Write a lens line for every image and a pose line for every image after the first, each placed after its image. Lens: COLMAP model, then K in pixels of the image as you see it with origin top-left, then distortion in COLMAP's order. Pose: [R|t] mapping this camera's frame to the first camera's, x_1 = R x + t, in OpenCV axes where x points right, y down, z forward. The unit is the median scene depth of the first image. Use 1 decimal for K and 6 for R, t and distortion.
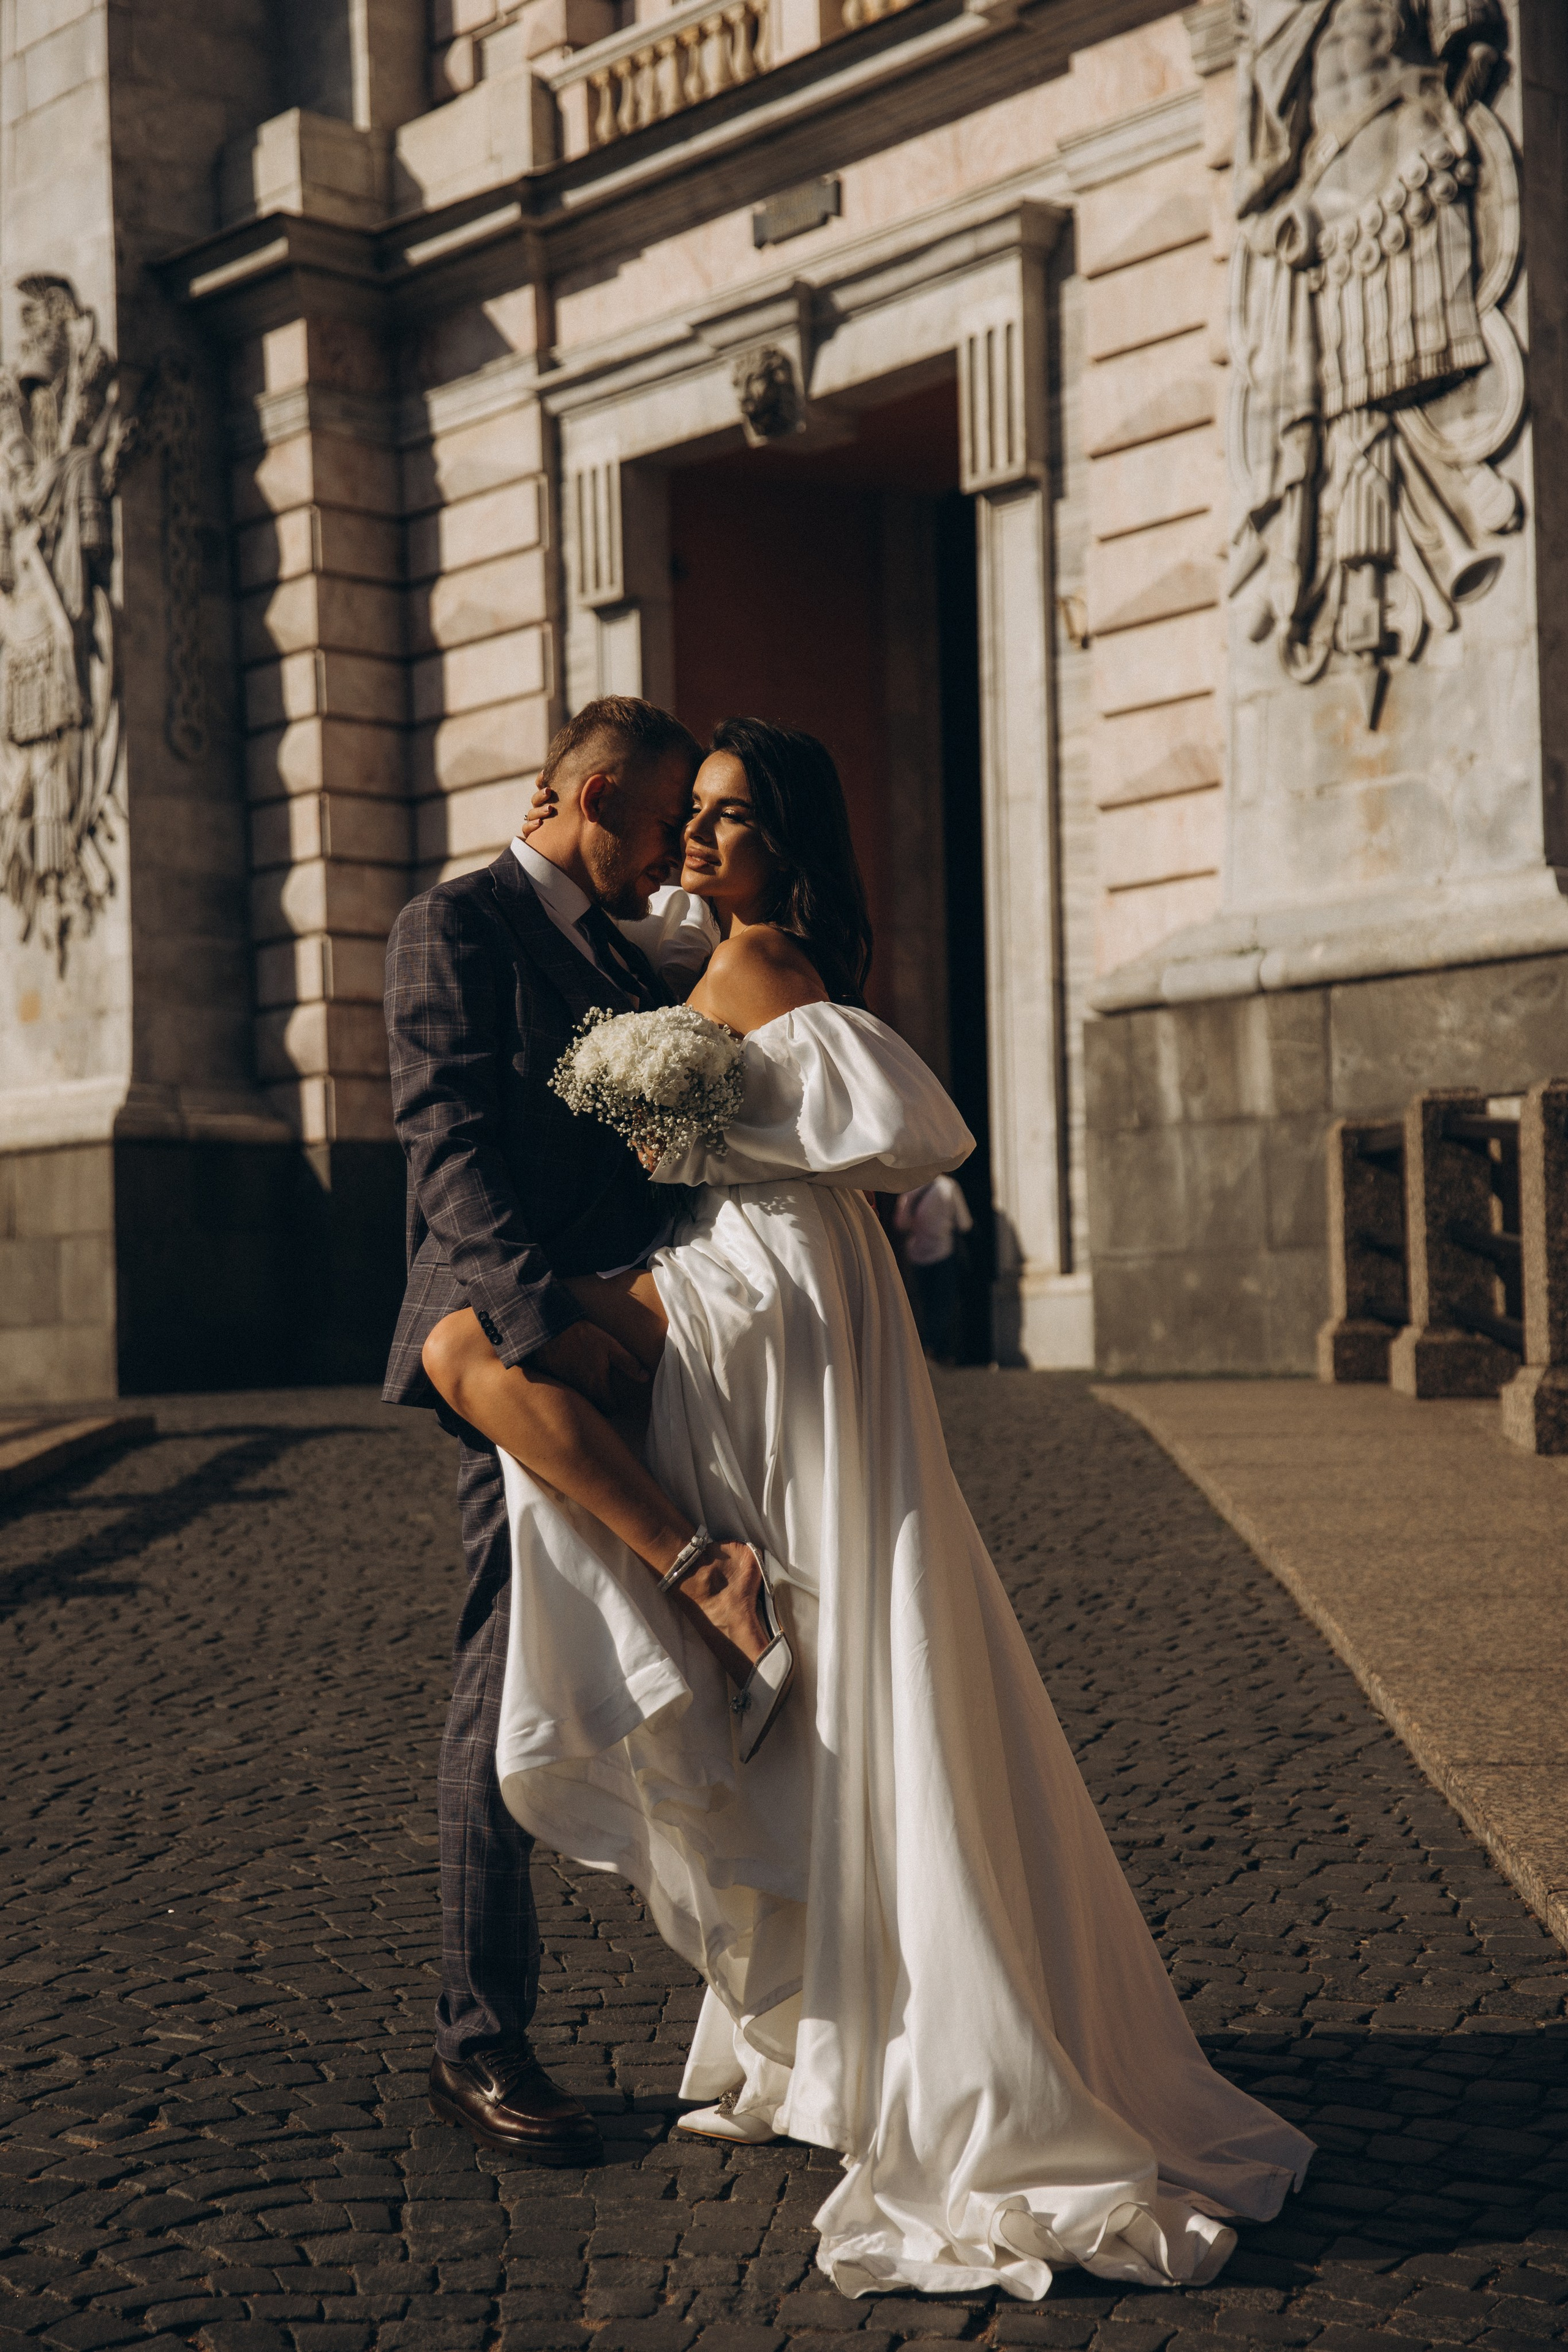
lens RADIAL K [[3620.4, 0, 784.0], [0, 3620.4, 1176.0], [0, 0, 1]] dist [0.293522, -1.356261]
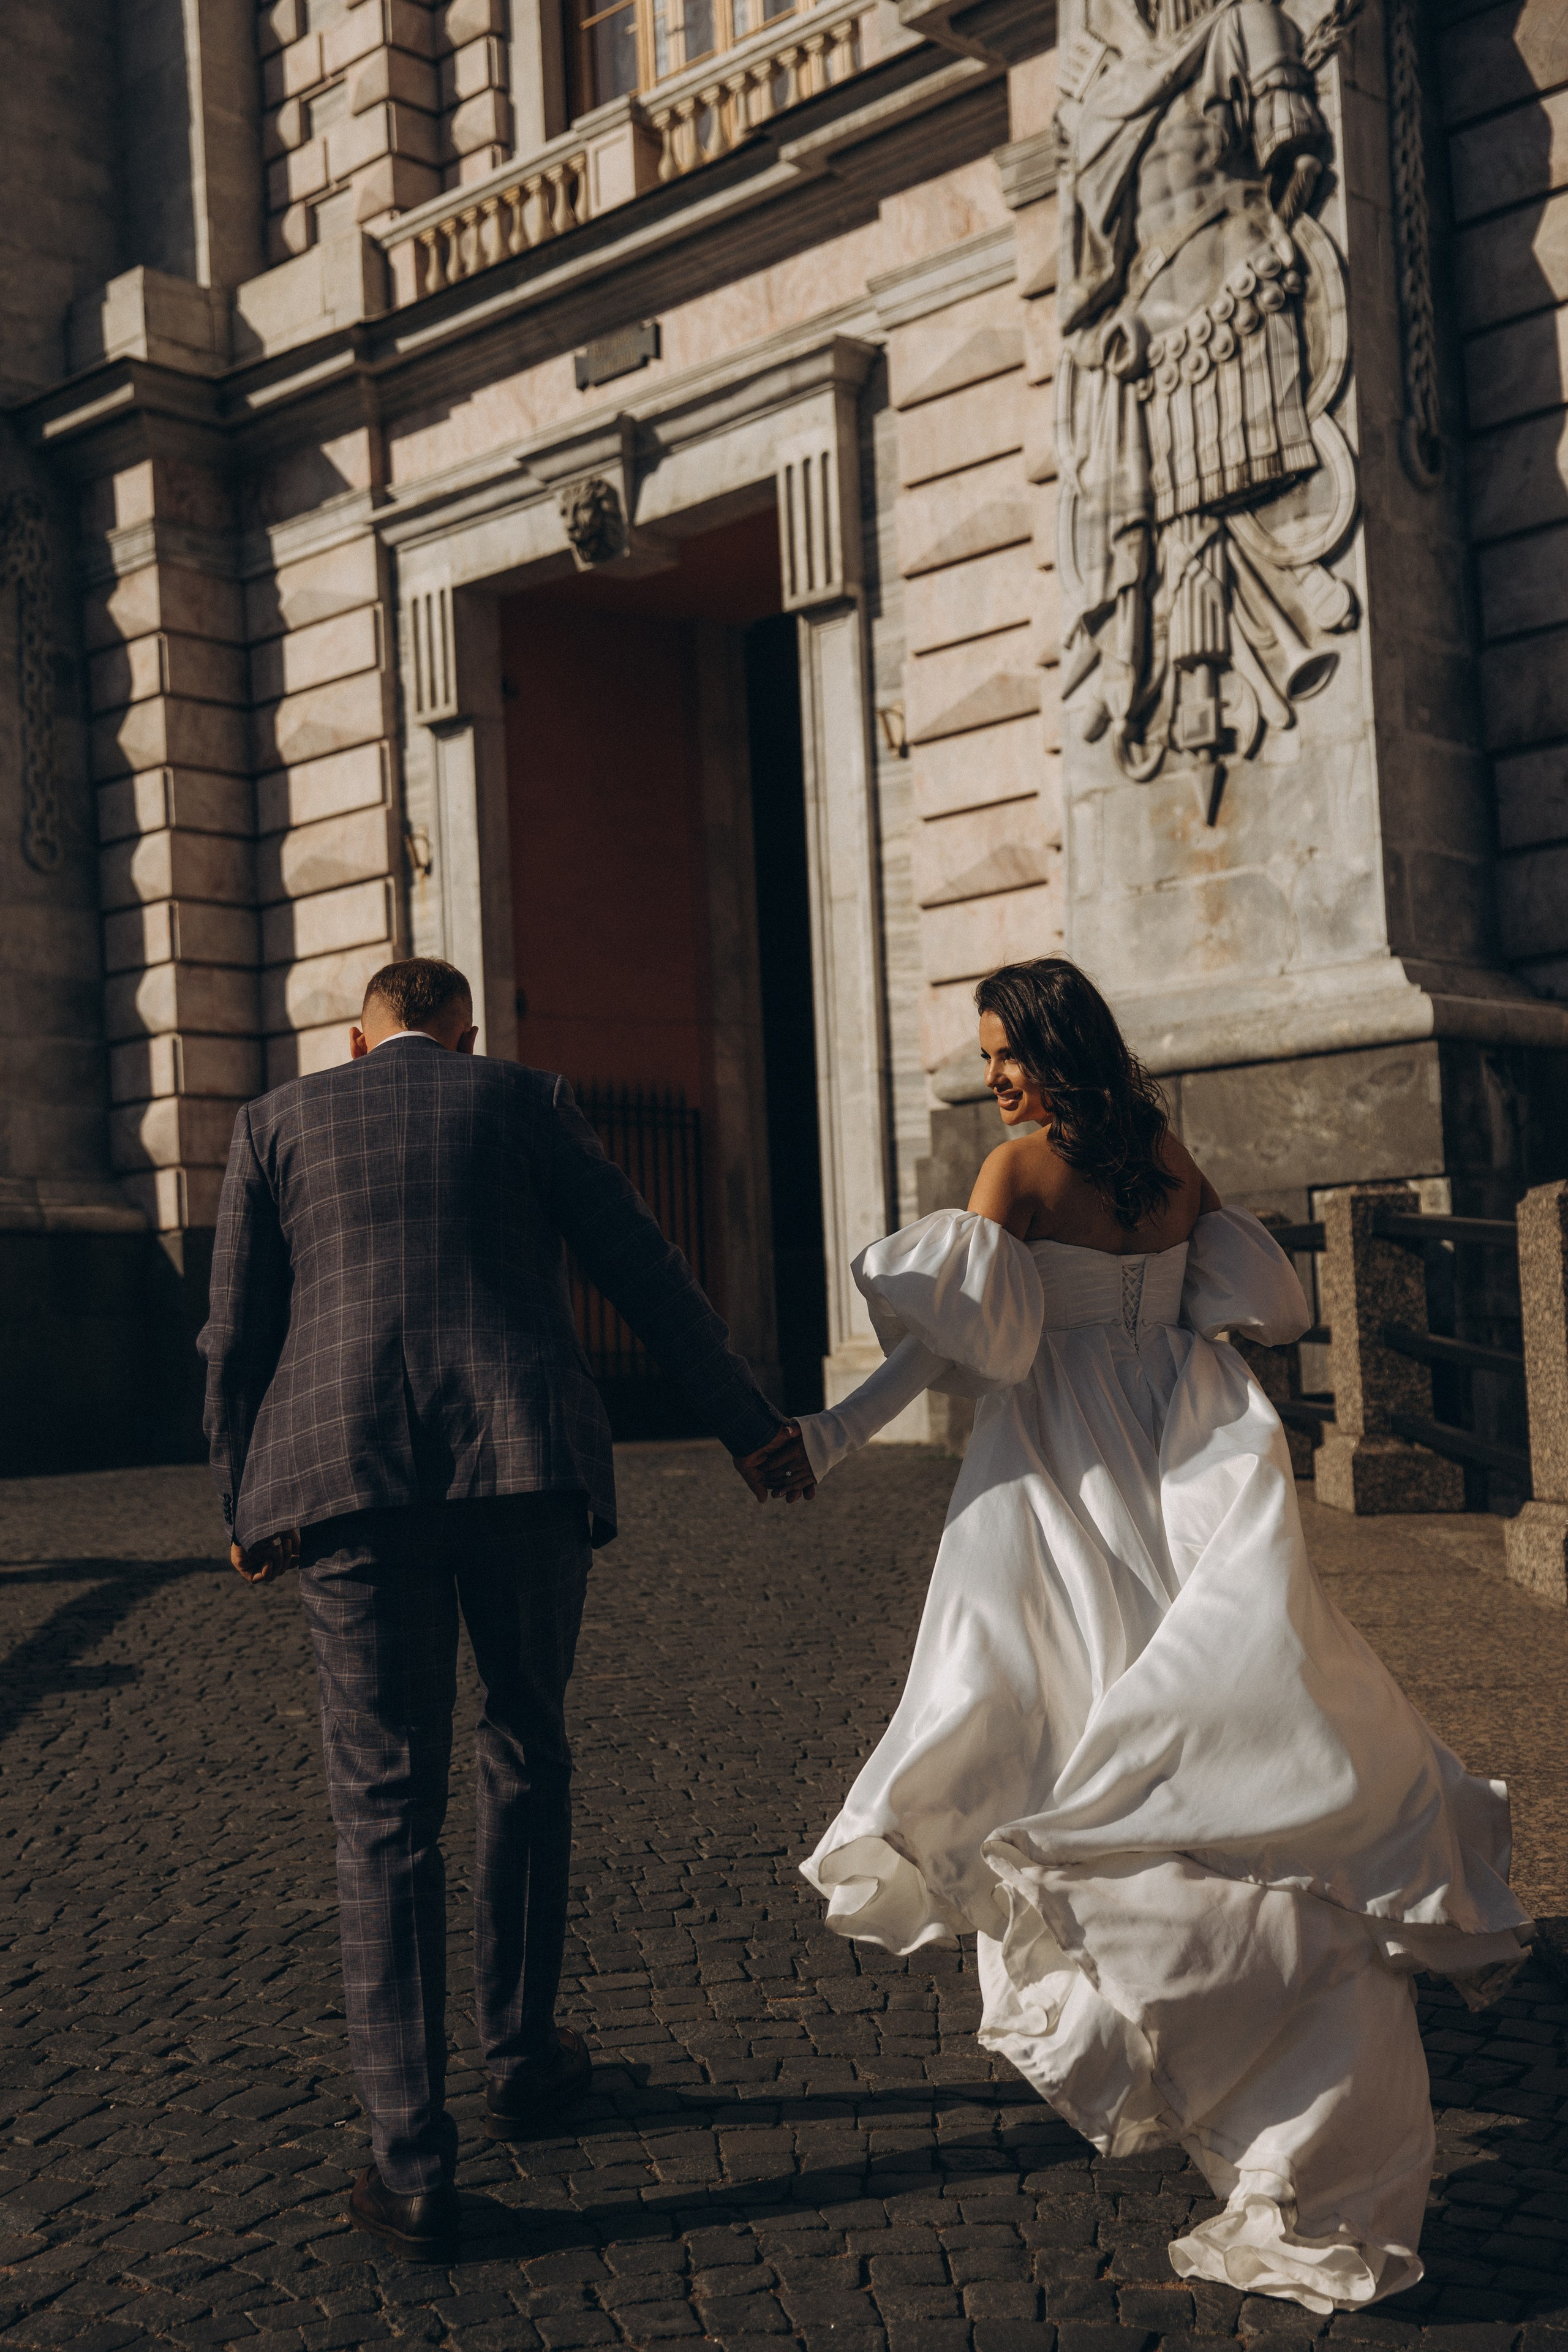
lens RADIAL K [[2962.6, 0, 784.0], [0, 2962.6, 1176.0], [0, 0, 1]] dist [0.153868, -0.414117]
pose [[0.997154, -0.013224, 0.074226, -0.017407], [0.014521, 0.999751, -0.016956, -0.009110], [-0.073984, 0.017985, 0.997097, 0.145350]]
